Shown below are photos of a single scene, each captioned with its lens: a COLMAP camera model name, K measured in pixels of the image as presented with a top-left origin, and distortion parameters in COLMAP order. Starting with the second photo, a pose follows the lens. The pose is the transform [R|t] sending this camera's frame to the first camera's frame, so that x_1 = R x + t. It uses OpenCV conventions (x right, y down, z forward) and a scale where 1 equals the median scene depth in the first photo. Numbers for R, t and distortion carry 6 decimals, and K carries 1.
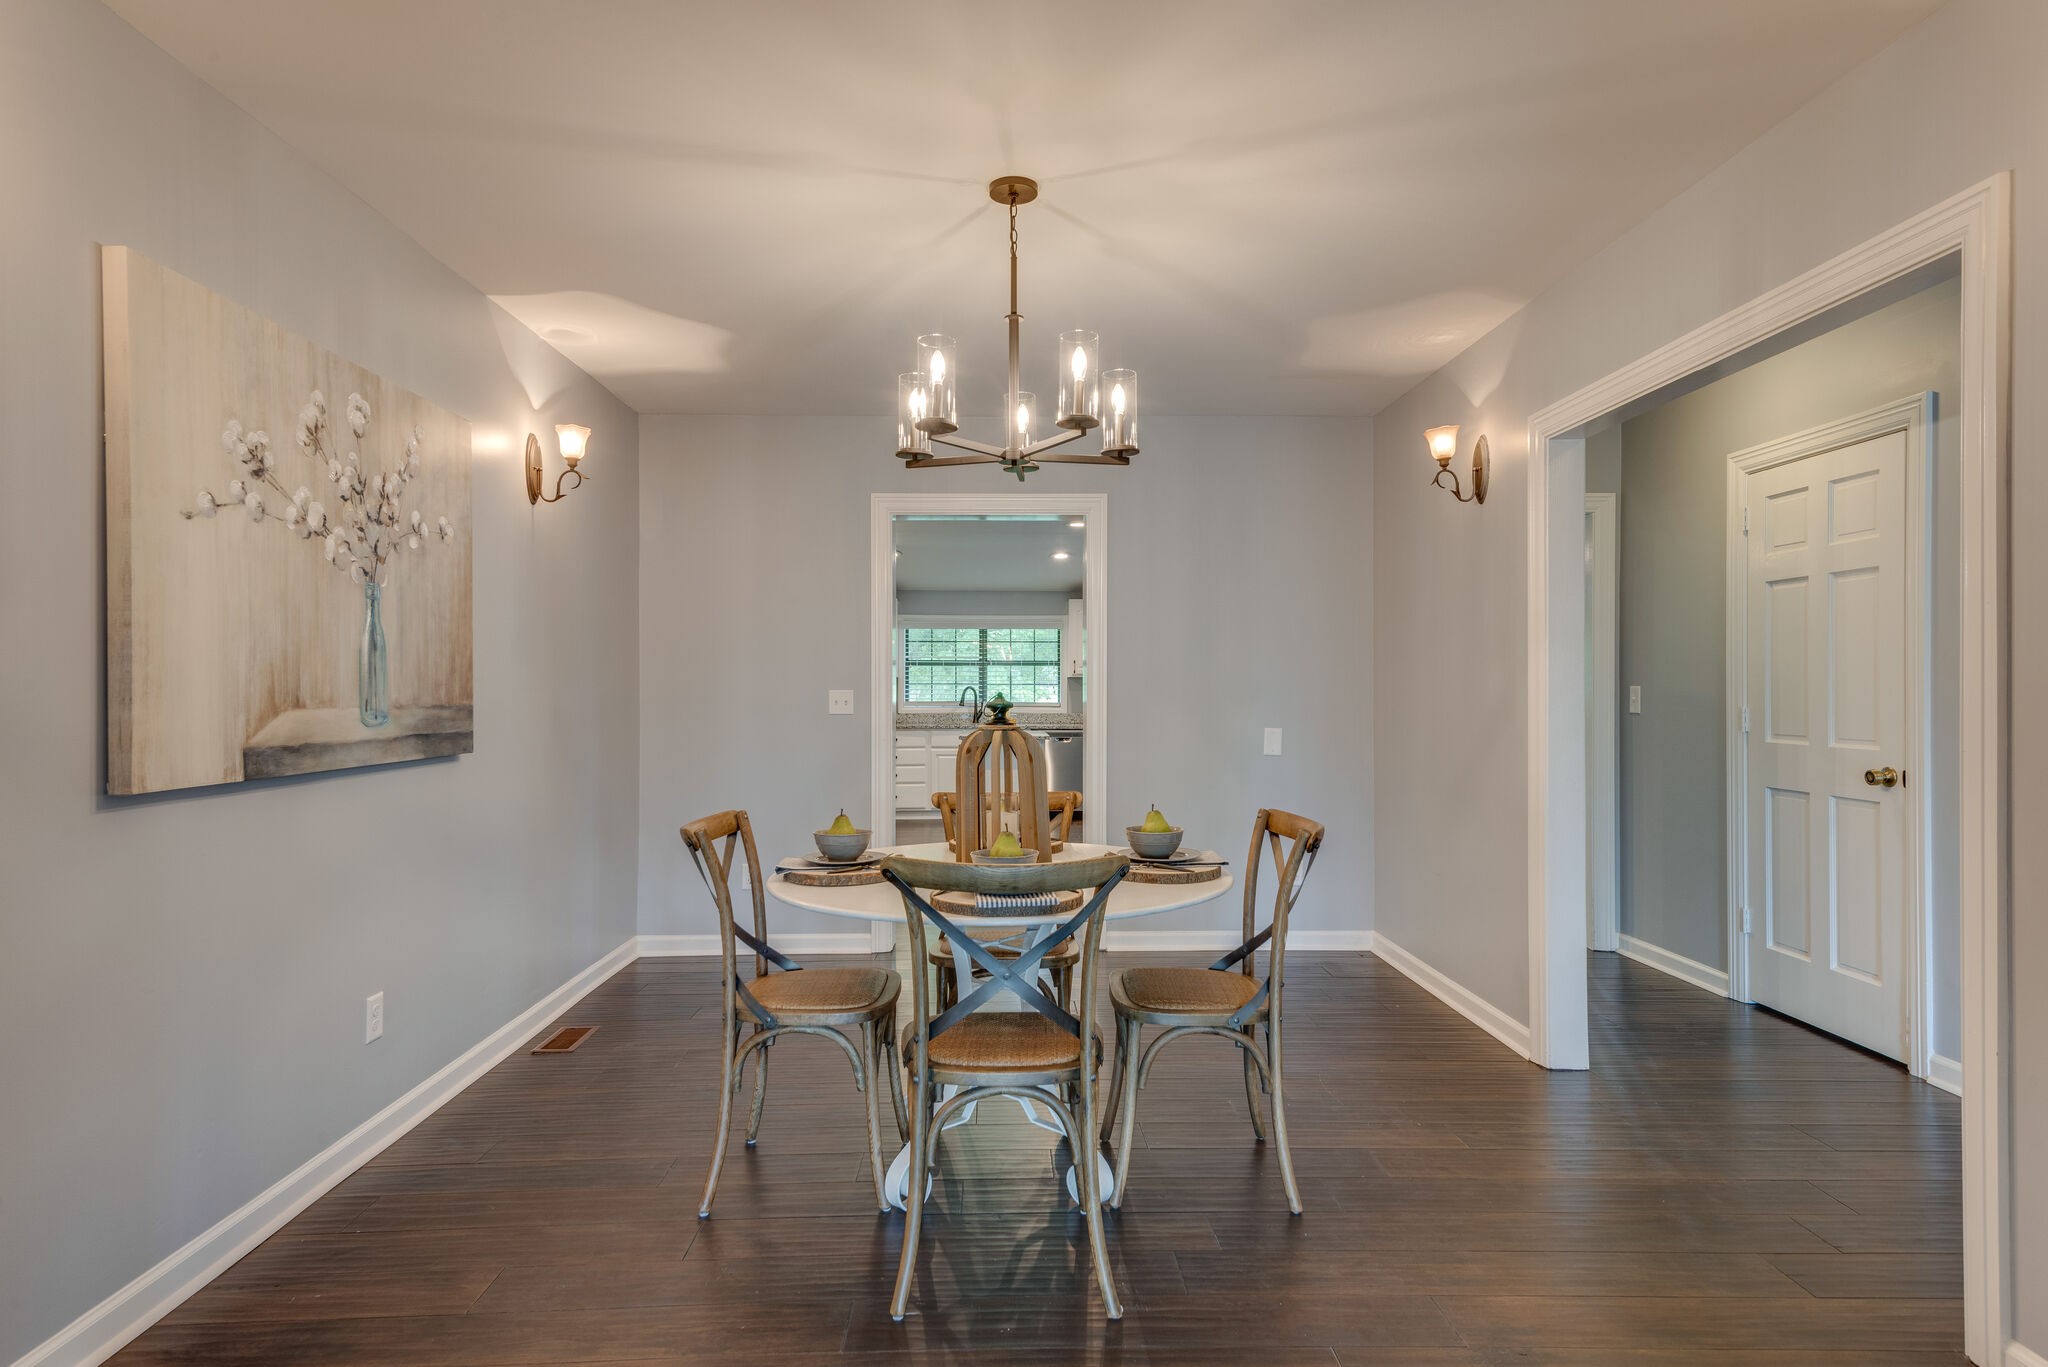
lens RADIAL K [[1015.7, 0, 1024.0], [0, 1015.7, 683.5], [0, 0, 1]] dist [-0.000157, -0.018513]
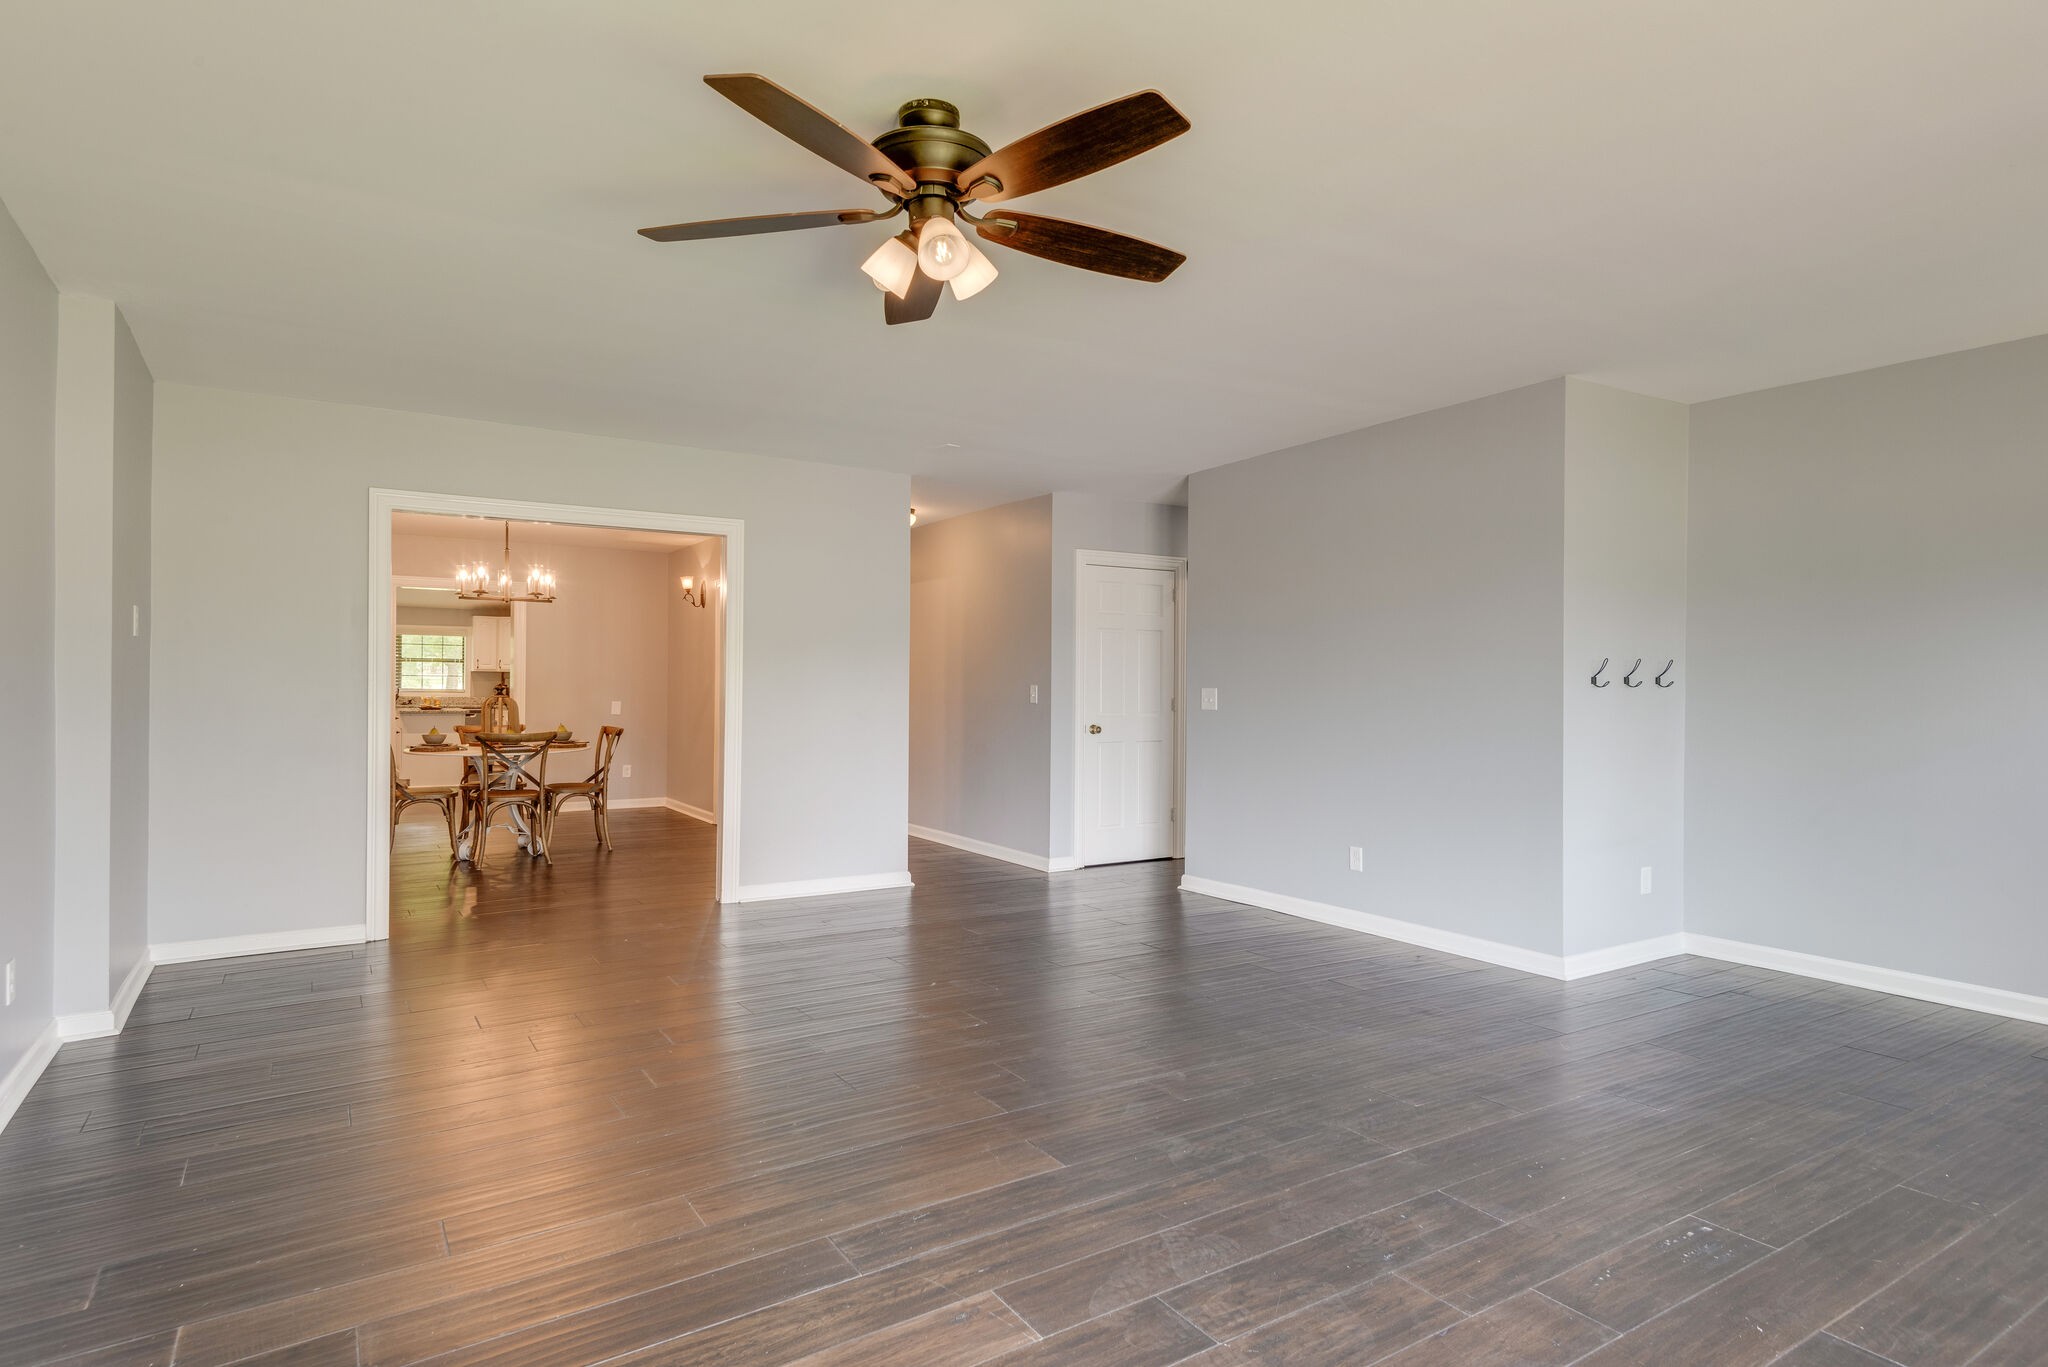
lens RADIAL K [[947.2, 0, 1033.2], [0, 947.2, 680.5], [0, 0, 1]] dist [0.000127, -0.016230]
pose [[0.809259, 0.009913, 0.587368, -0.336477], [-0.013321, 0.999910, 0.001477, -0.020672], [-0.587300, -0.009020, 0.809319, -1.790898]]
